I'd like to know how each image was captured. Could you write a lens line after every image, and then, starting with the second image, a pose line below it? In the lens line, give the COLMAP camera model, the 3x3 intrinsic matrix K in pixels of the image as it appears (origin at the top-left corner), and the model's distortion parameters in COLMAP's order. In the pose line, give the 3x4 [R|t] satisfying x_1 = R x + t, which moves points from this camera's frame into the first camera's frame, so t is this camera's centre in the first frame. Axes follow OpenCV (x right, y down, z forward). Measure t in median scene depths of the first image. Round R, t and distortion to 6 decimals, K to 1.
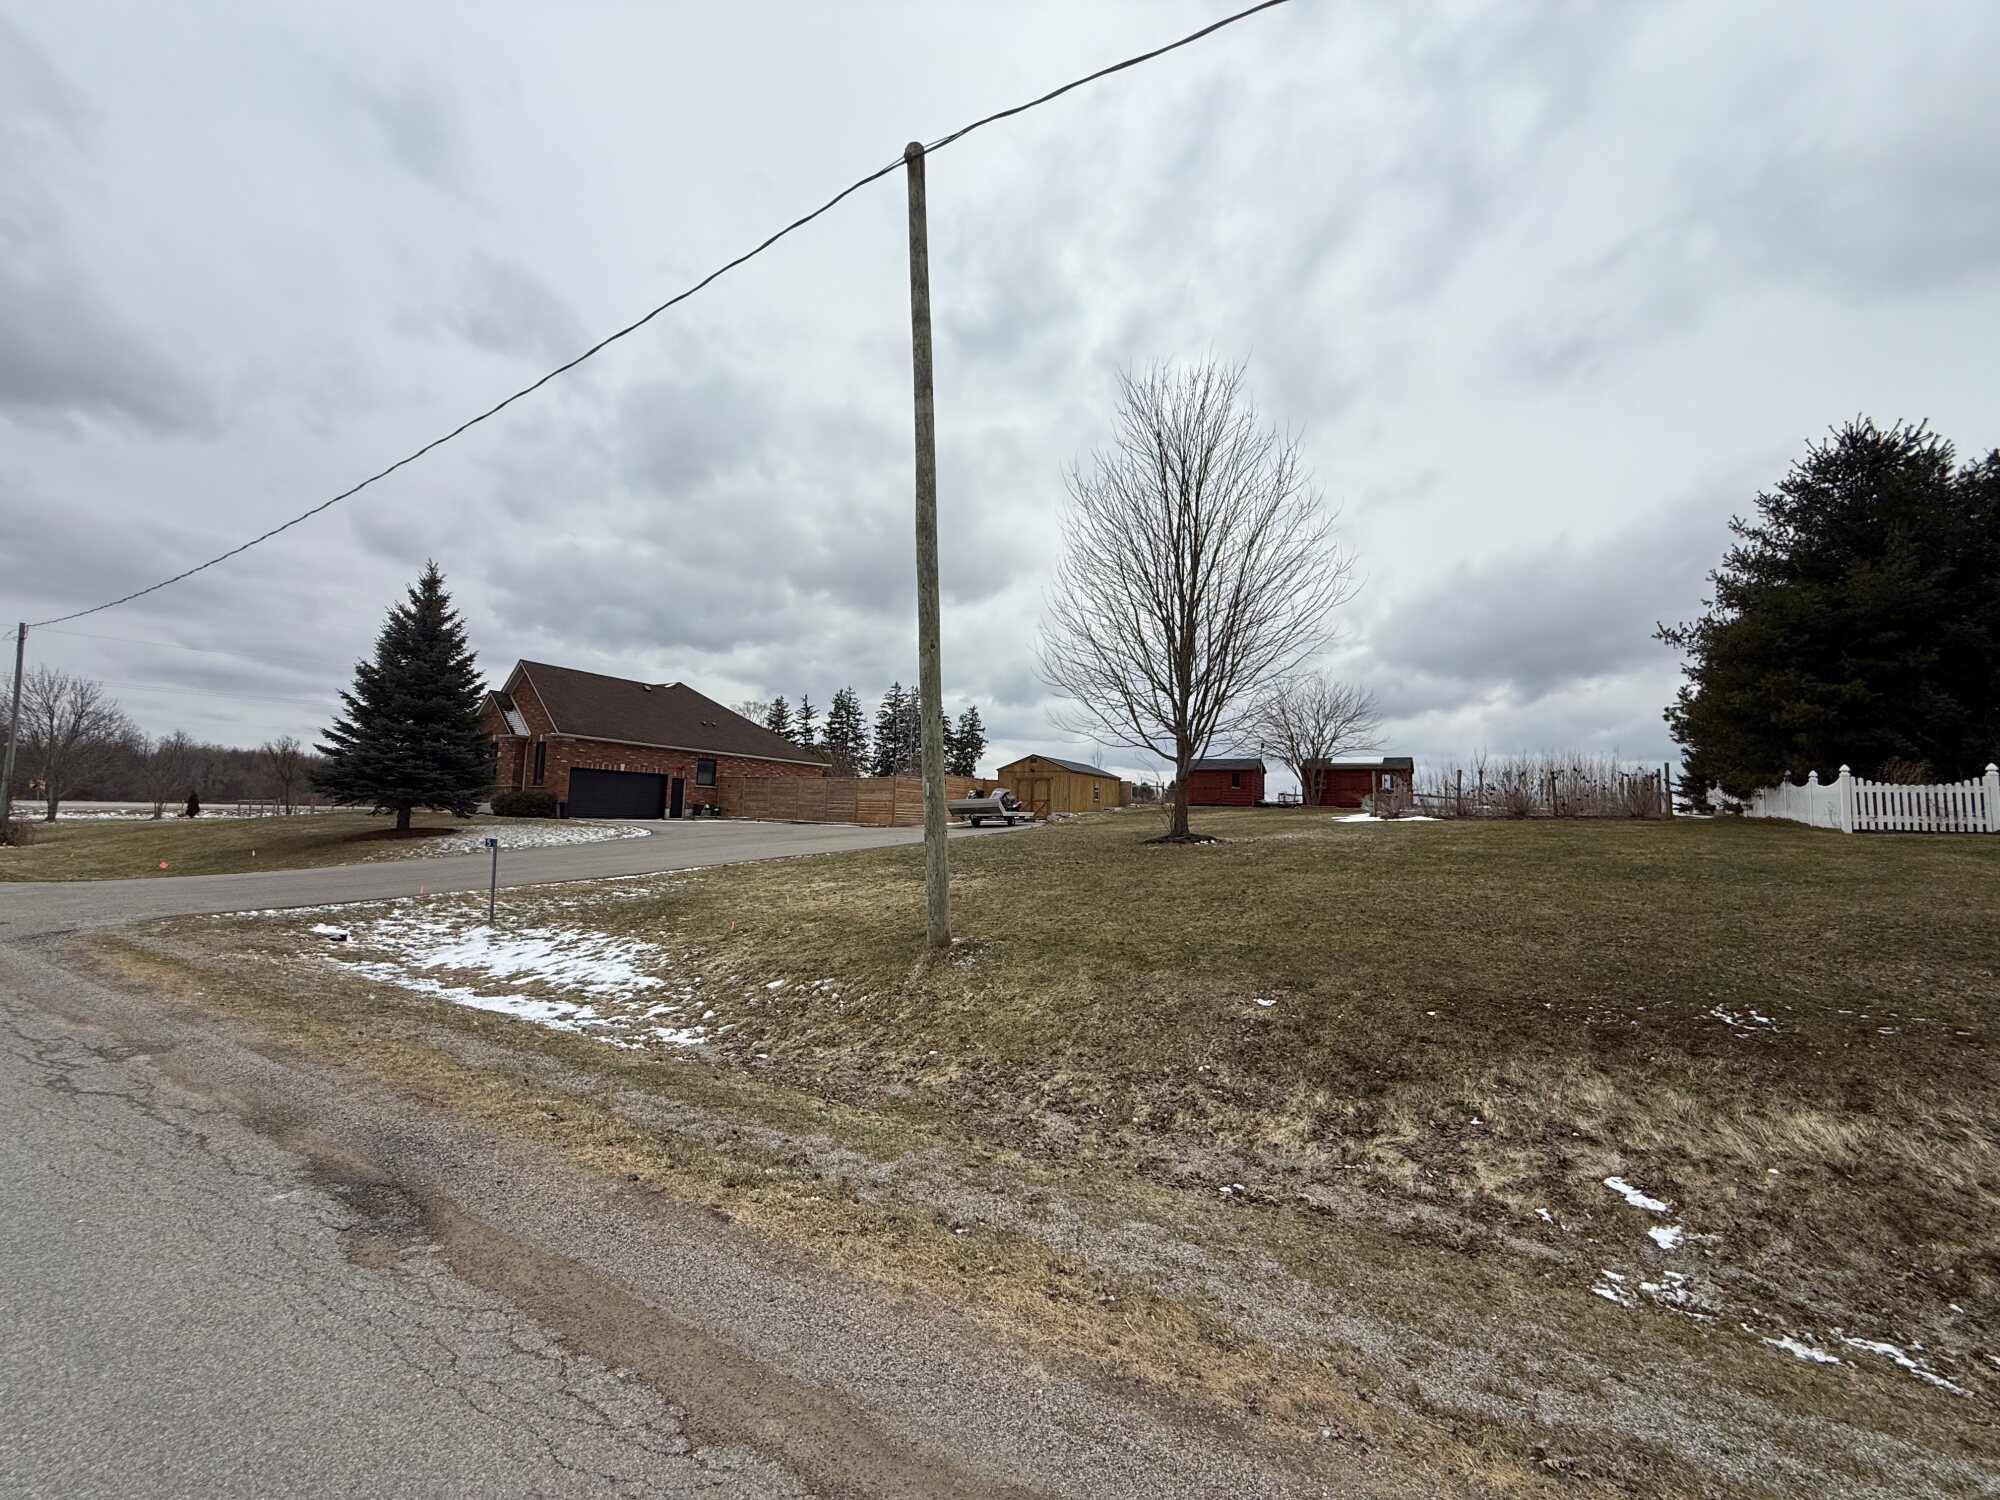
lens RADIAL K [[818.0, 0, 1000.4], [0, 818.0, 766.9], [0, 0, 1]] dist [0.005149, 0.000685]
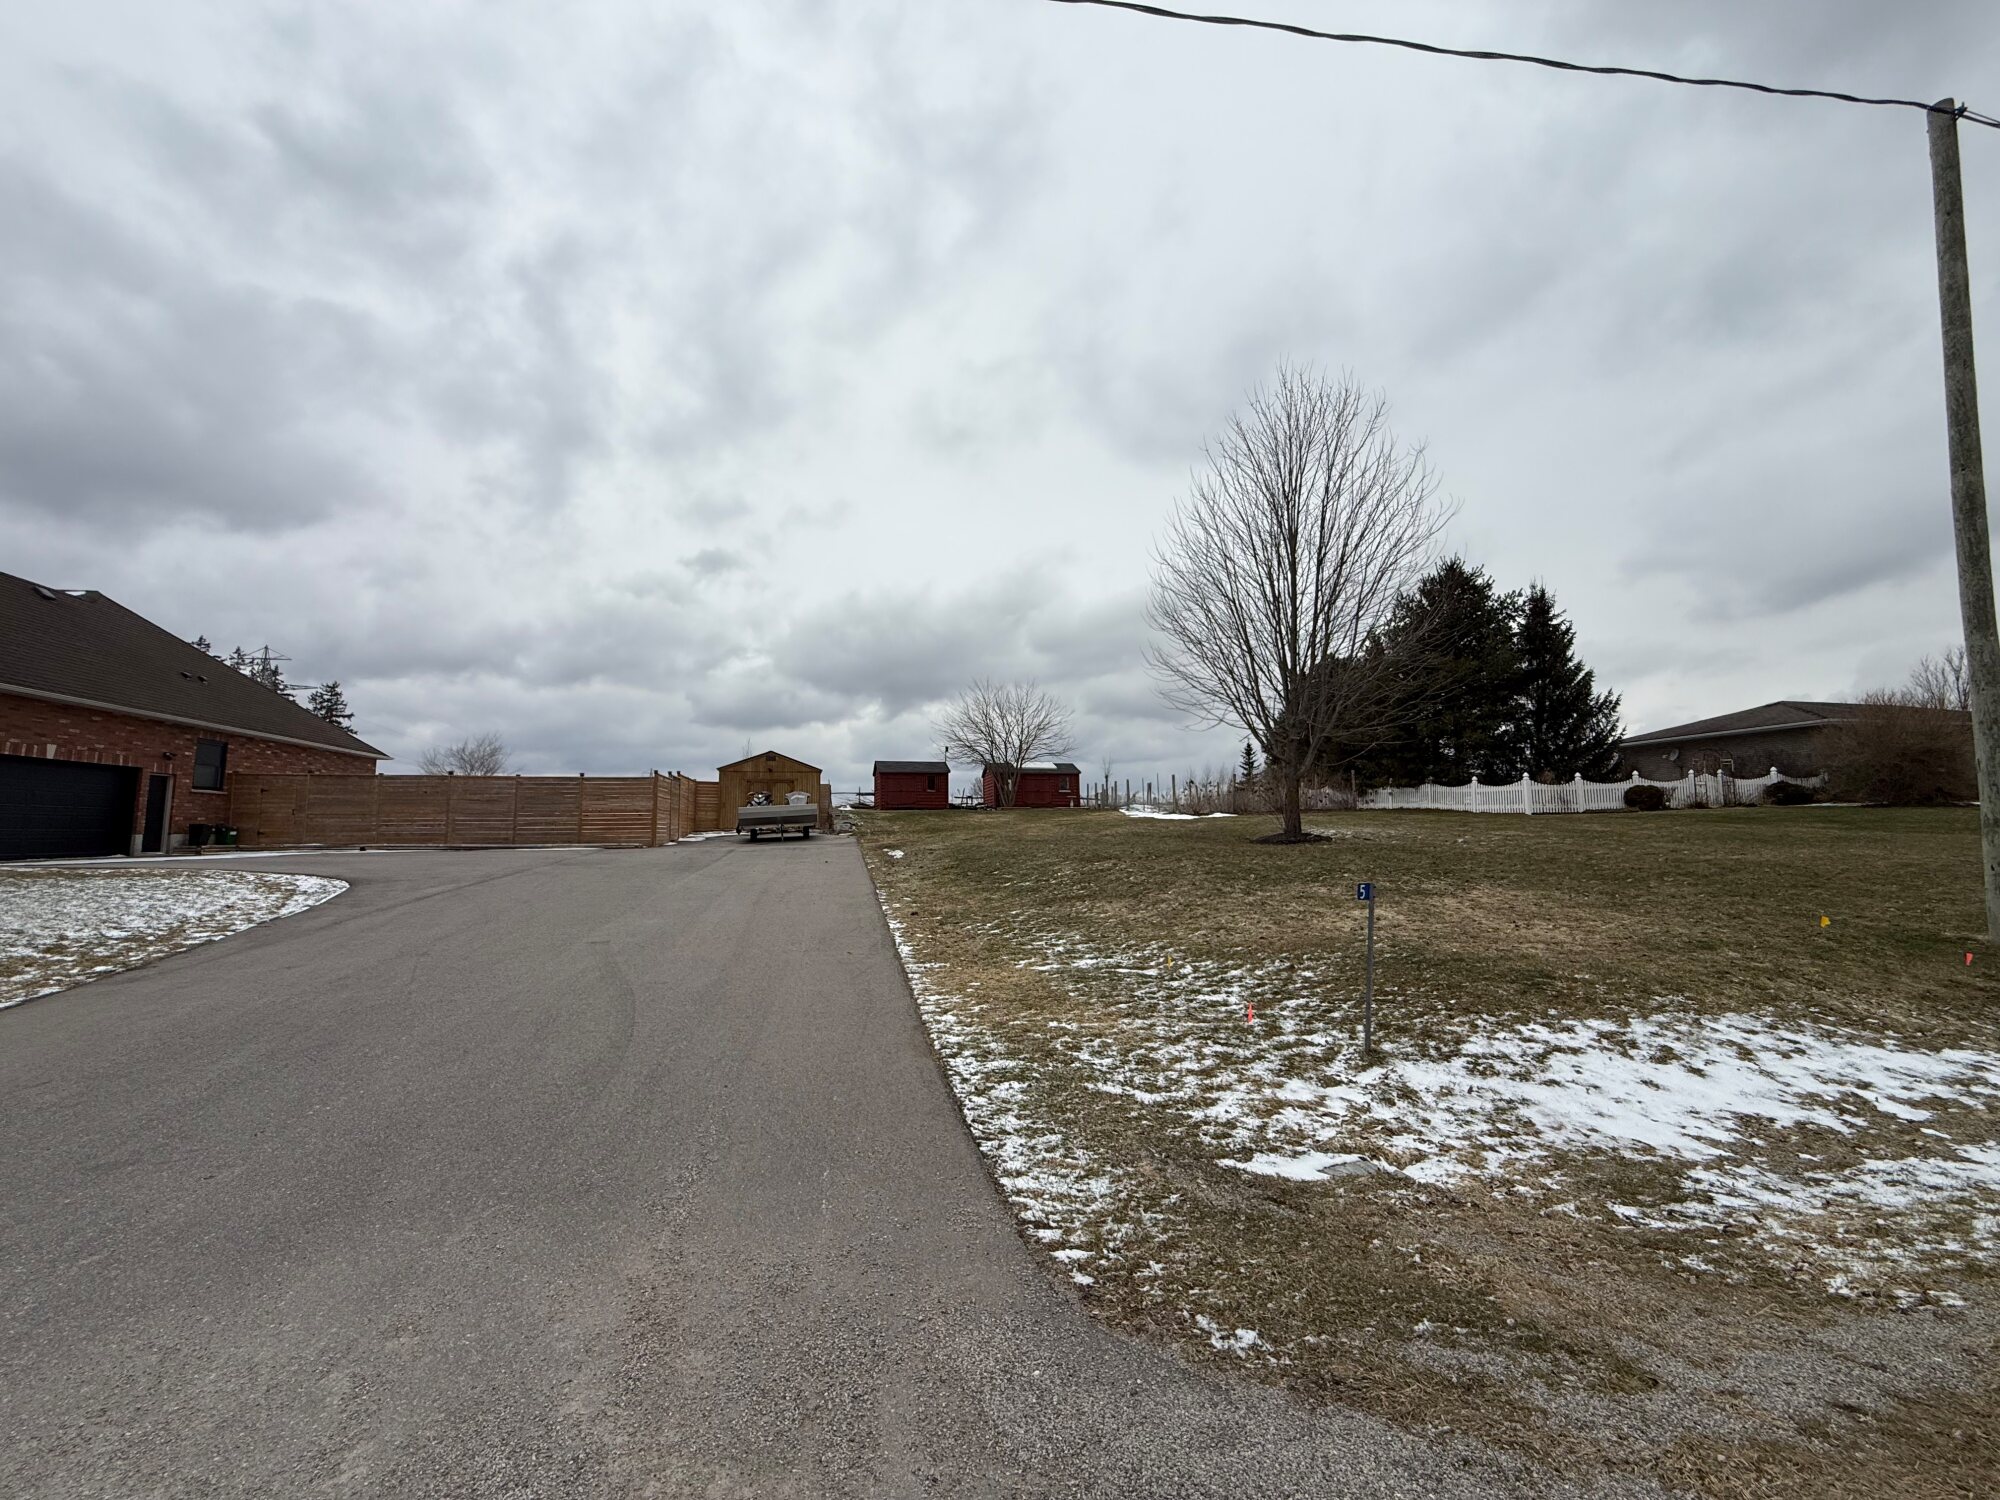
lens RADIAL K [[818.0, 0, 1000.0], [0, 818.0, 789.4], [0, 0, 1]] dist [0.005149, 0.000685]
pose [[0.726085, -0.002156, 0.687602, -0.355467], [-0.011838, 0.999808, 0.015636, 0.007760], [-0.687503, -0.019493, 0.725920, 0.238854]]
